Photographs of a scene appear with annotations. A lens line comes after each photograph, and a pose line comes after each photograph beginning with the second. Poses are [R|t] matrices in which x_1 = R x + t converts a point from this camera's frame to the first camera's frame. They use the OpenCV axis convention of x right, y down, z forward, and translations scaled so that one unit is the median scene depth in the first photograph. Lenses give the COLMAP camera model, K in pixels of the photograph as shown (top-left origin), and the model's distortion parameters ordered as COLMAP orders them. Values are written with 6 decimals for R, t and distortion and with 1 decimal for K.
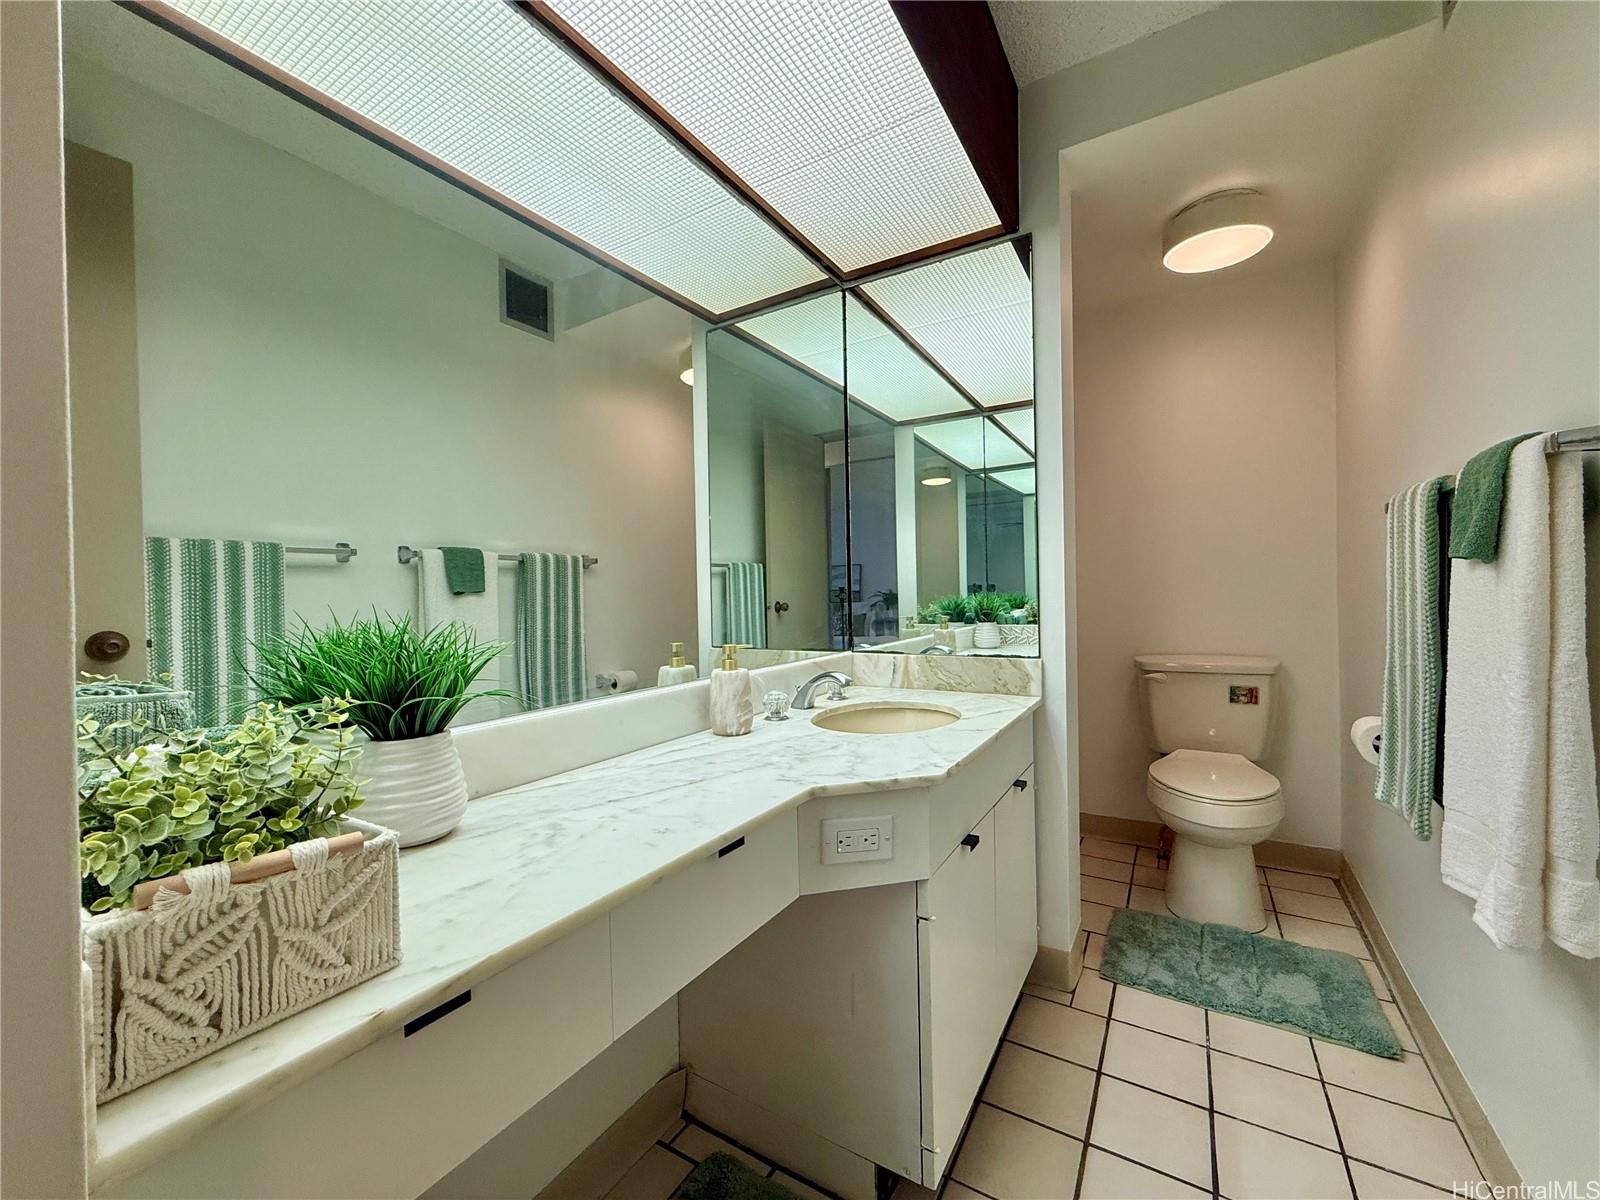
lens RADIAL K [[648.4, 0, 795.4], [0, 648.4, 598.7], [0, 0, 1]] dist [0.000407, 0.000226]
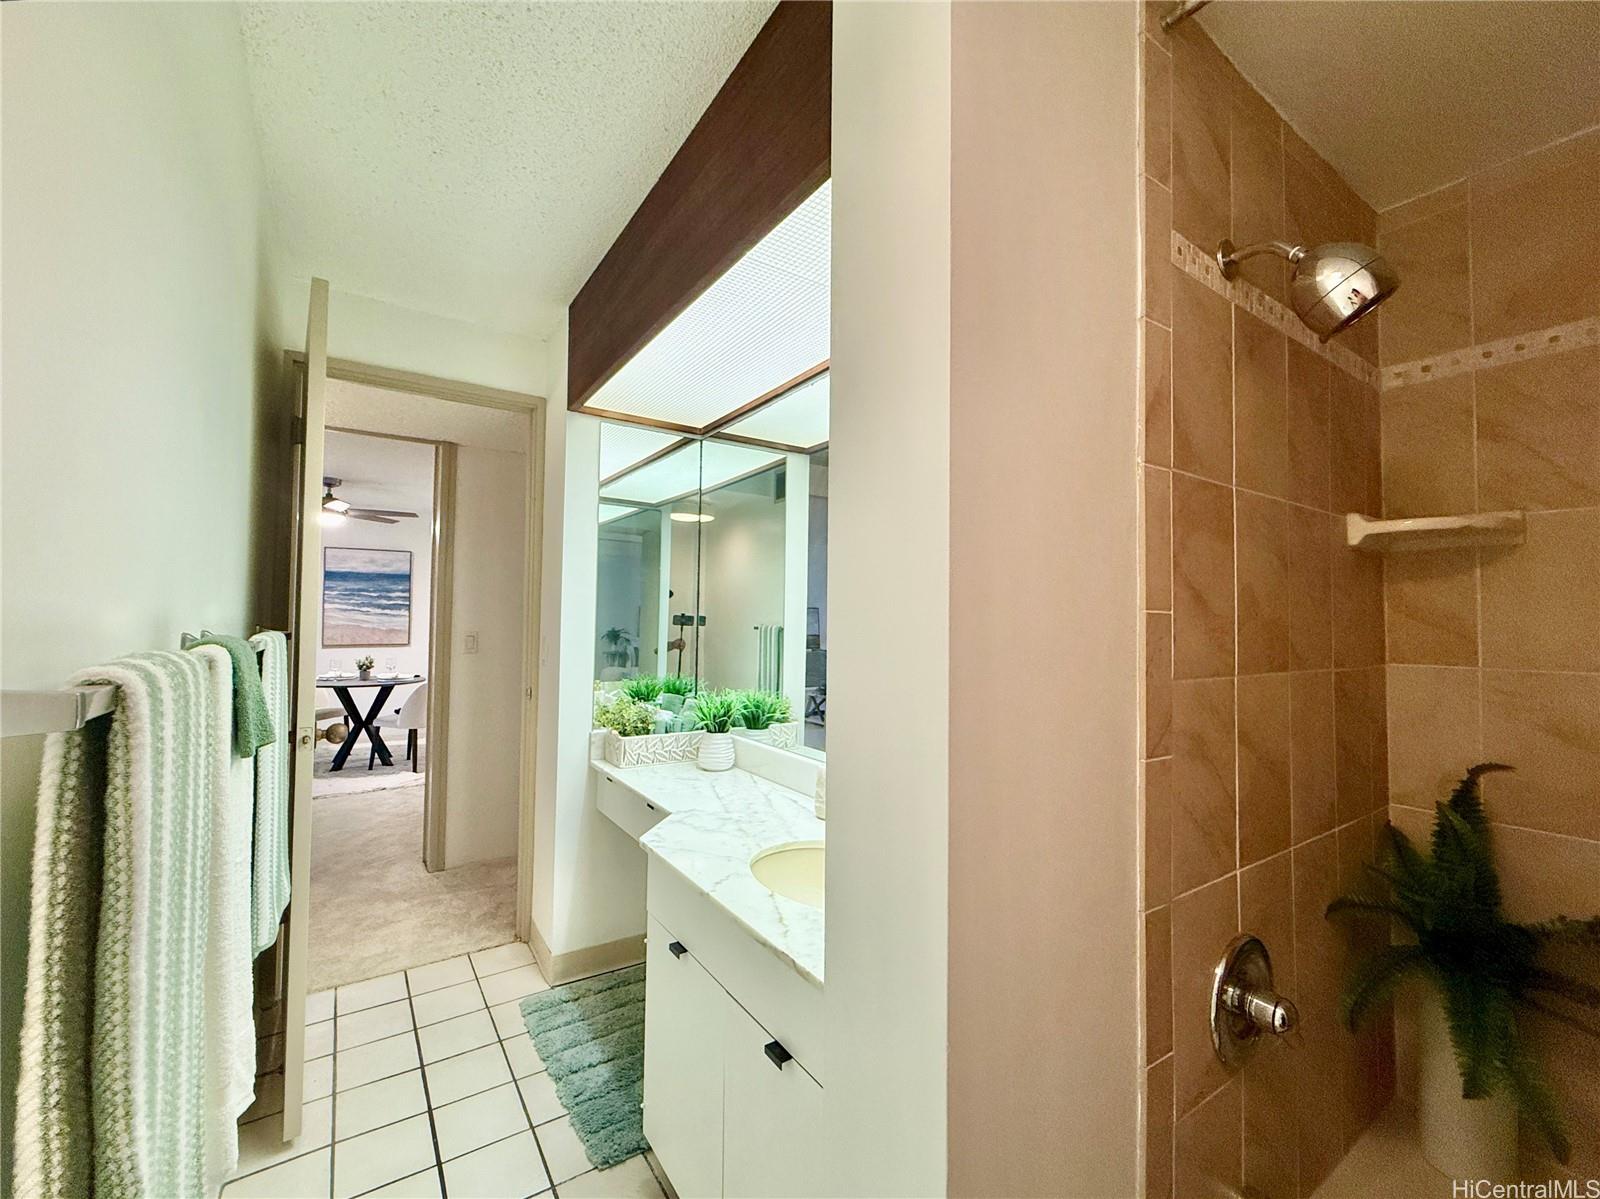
lens RADIAL K [[648.4, 0, 797.4], [0, 648.4, 600.8], [0, 0, 1]] dist [0.000407, 0.000226]
pose [[-0.411463, -0.007624, -0.911395, 1.362623], [-0.006222, 0.999965, -0.005556, -0.261456], [0.911405, 0.003385, -0.411496, 1.825034]]
